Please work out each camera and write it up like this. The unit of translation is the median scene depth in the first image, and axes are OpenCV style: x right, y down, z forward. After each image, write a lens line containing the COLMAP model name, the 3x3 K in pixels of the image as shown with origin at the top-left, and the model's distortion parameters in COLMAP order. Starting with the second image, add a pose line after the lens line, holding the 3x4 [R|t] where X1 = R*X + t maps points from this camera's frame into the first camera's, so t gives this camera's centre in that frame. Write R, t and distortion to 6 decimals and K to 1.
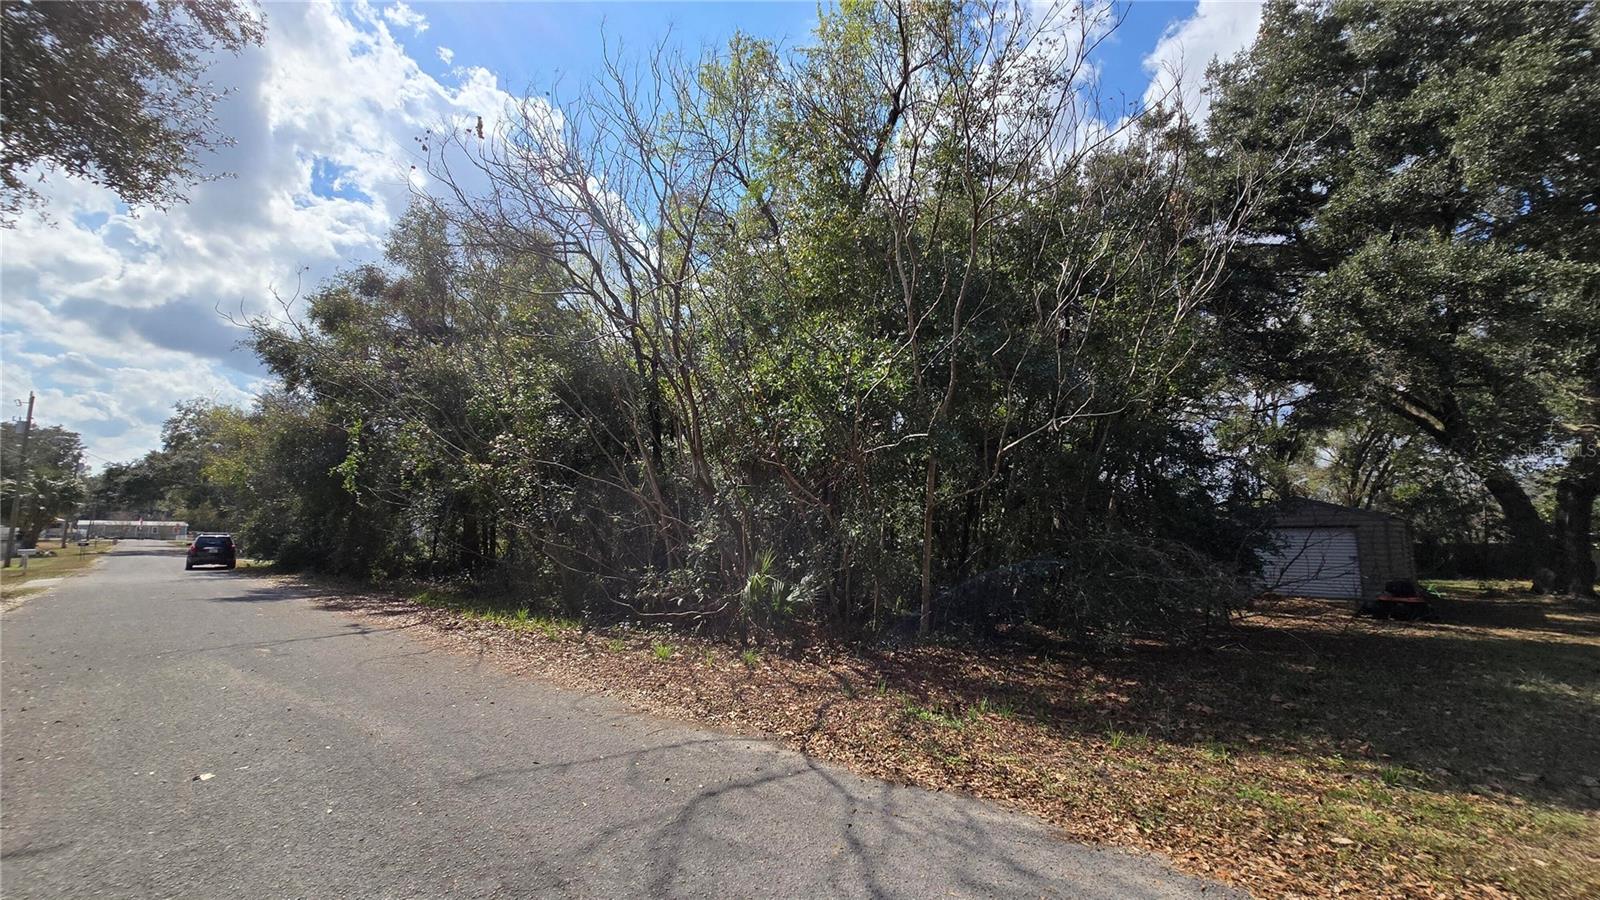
lens RADIAL K [[654.1, 0, 804.5], [0, 654.1, 459.9], [0, 0, 1]] dist [-0.007771, 0.003554]
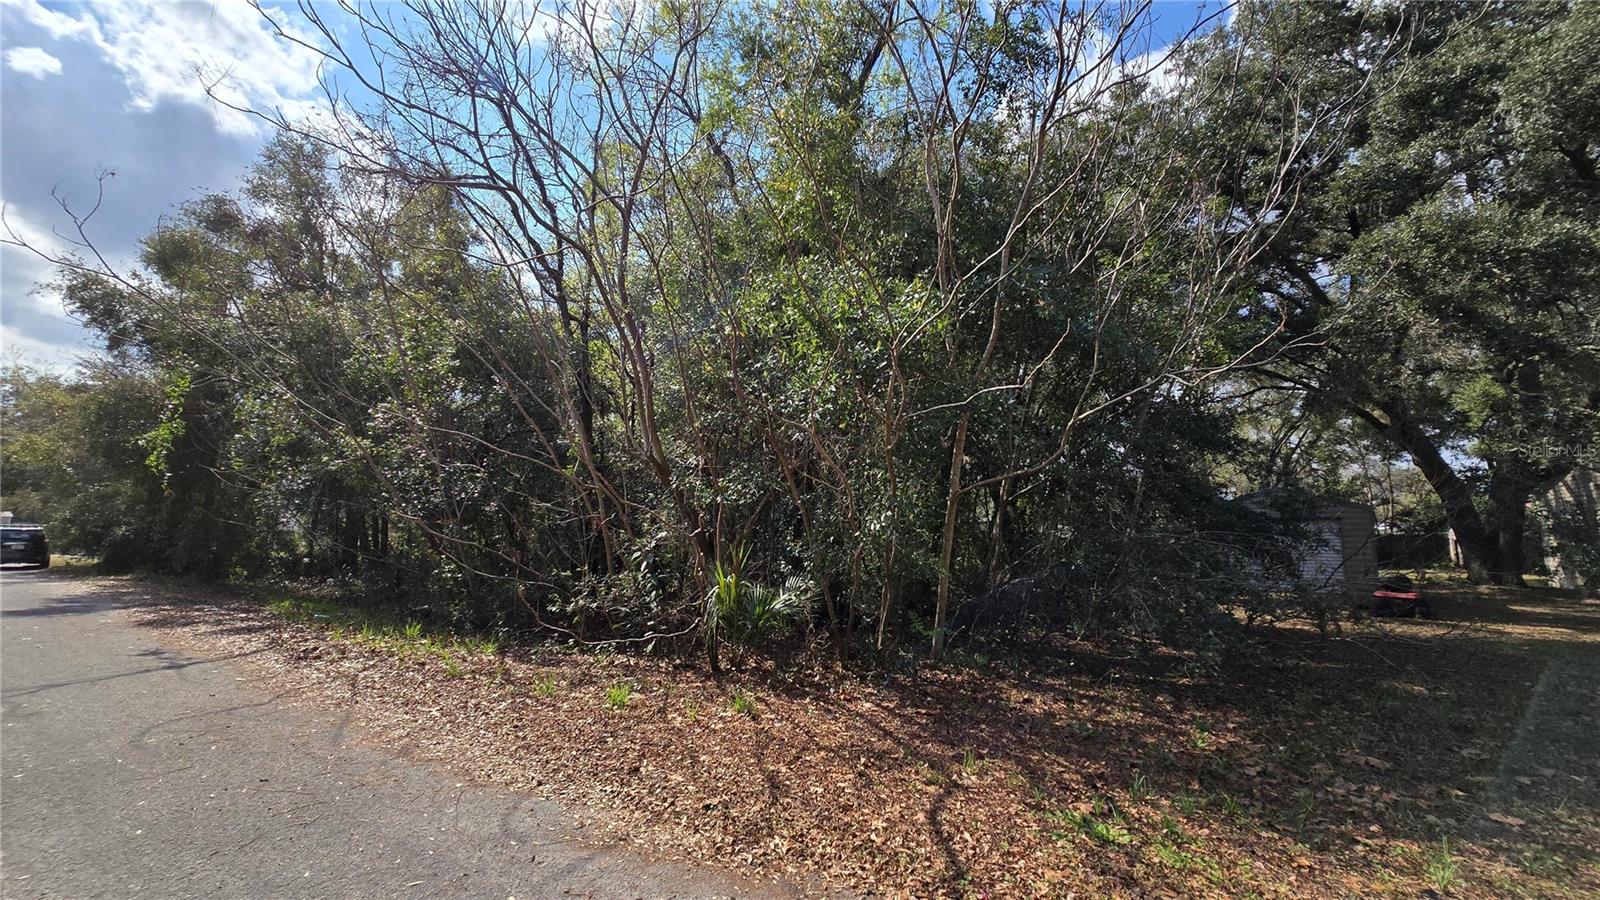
lens RADIAL K [[646.7, 0, 803.9], [0, 646.7, 460.4], [0, 0, 1]] dist [-0.002010, -0.000184]
pose [[0.992378, 0.011542, 0.122690, -0.077795], [-0.013163, 0.999836, 0.012415, 0.021587], [-0.122526, -0.013936, 0.992367, 0.210646]]
